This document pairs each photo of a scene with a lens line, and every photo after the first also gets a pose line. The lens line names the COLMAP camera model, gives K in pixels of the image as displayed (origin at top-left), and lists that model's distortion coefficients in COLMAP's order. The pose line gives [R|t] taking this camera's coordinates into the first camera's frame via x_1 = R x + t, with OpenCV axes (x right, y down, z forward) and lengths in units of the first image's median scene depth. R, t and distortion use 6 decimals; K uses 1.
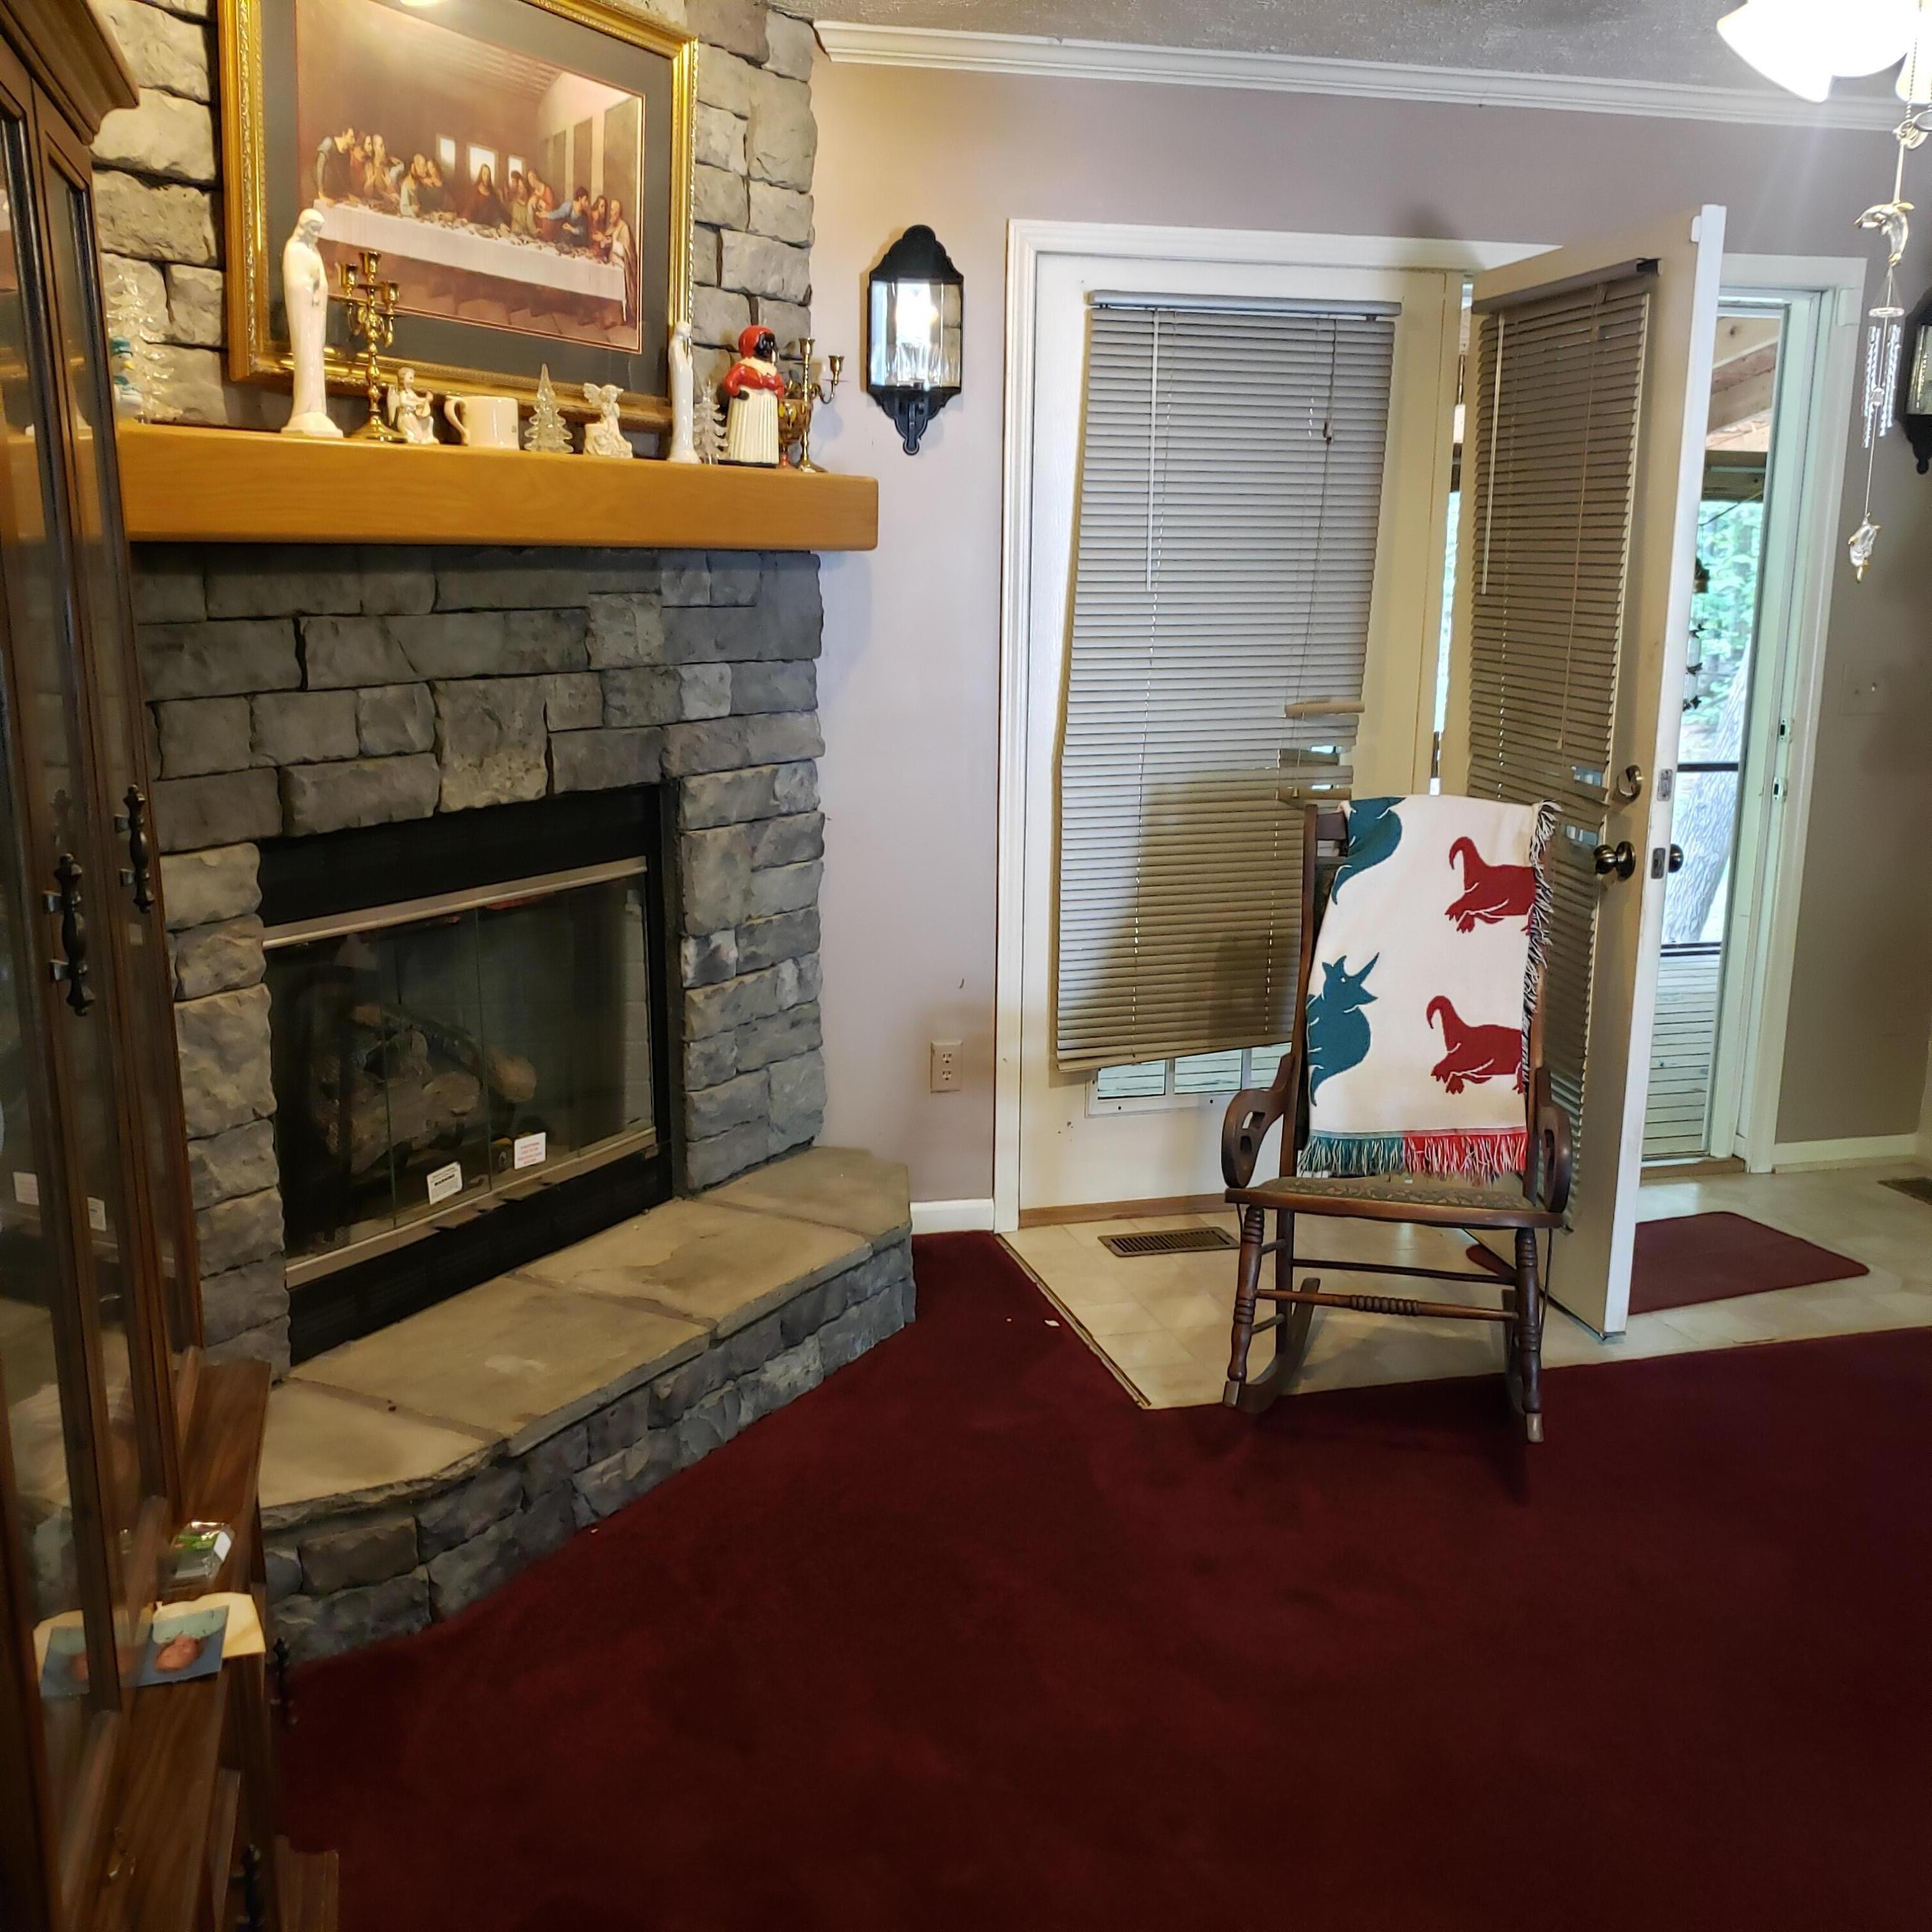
lens RADIAL K [[2000.9, 0, 960.2], [0, 2000.9, 995.1], [0, 0, 1]] dist [0.067308, -0.181868]
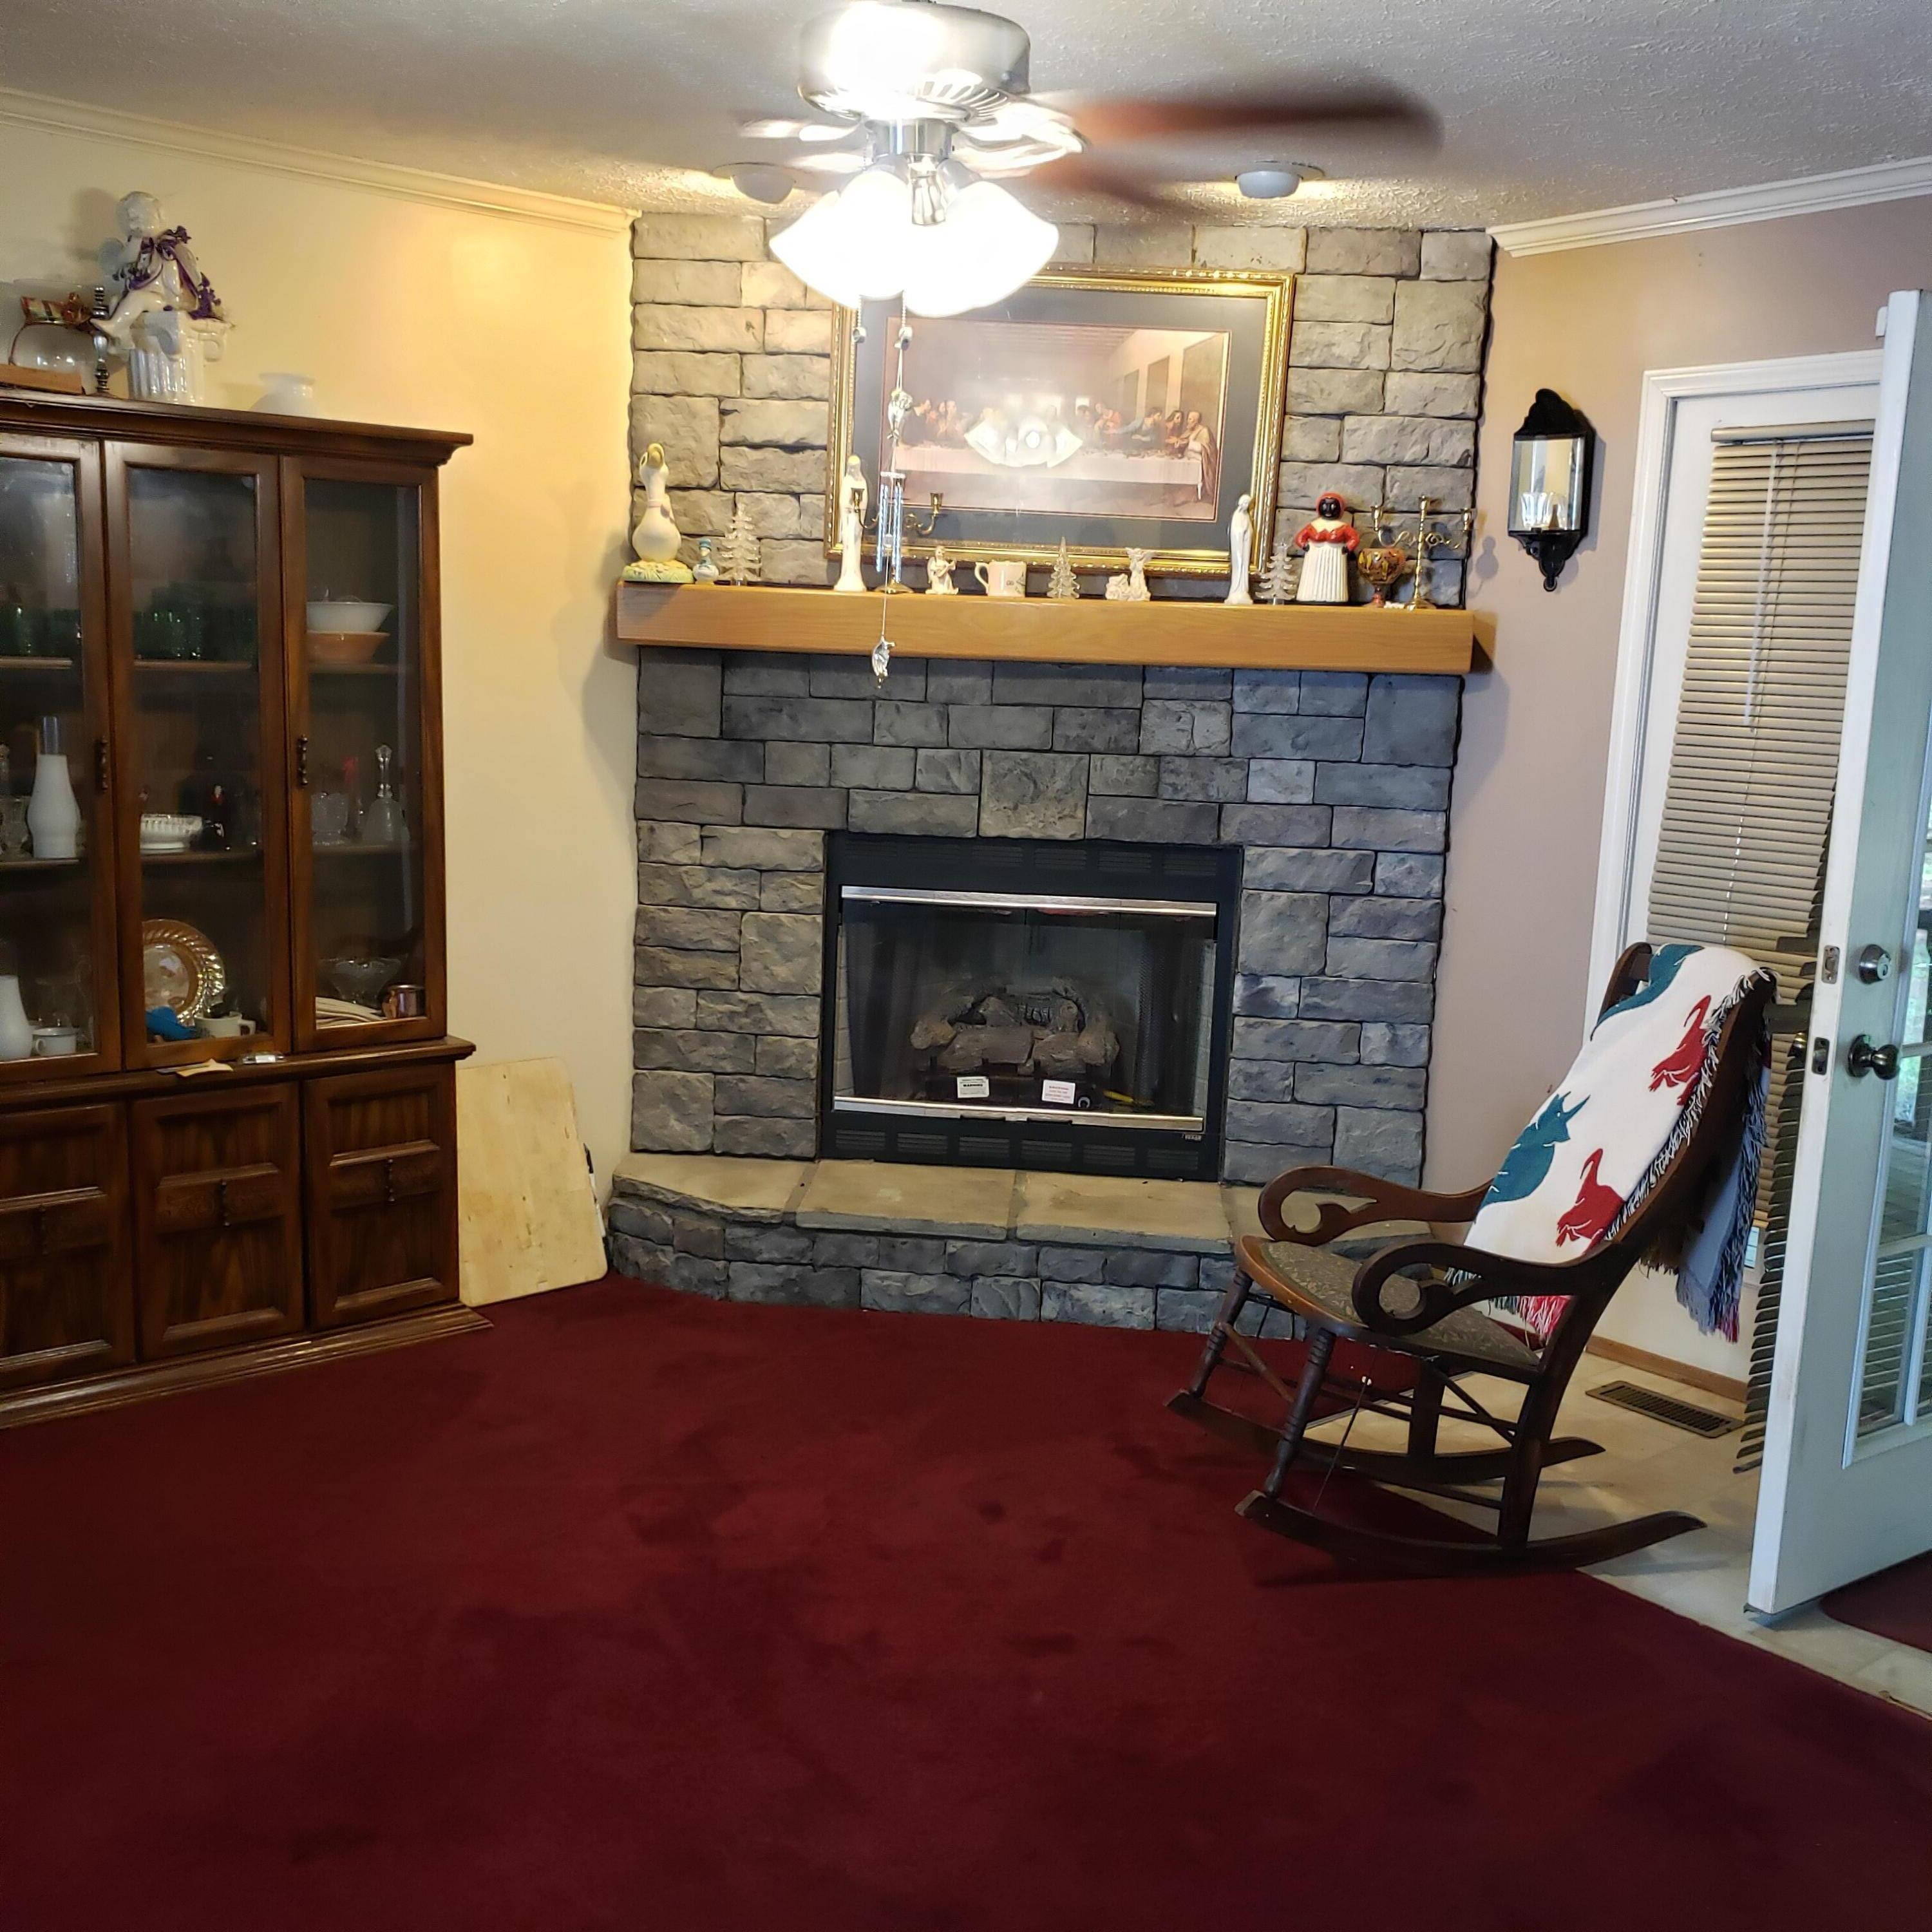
lens RADIAL K [[2000.9, 0, 960.2], [0, 2000.9, 995.1], [0, 0, 1]] dist [0.067308, -0.181868]
pose [[0.413716, 0.163252, -0.895649, 1.033985], [-0.226381, 0.971339, 0.072479, -0.076430], [0.881811, 0.172772, 0.438815, 0.336258]]
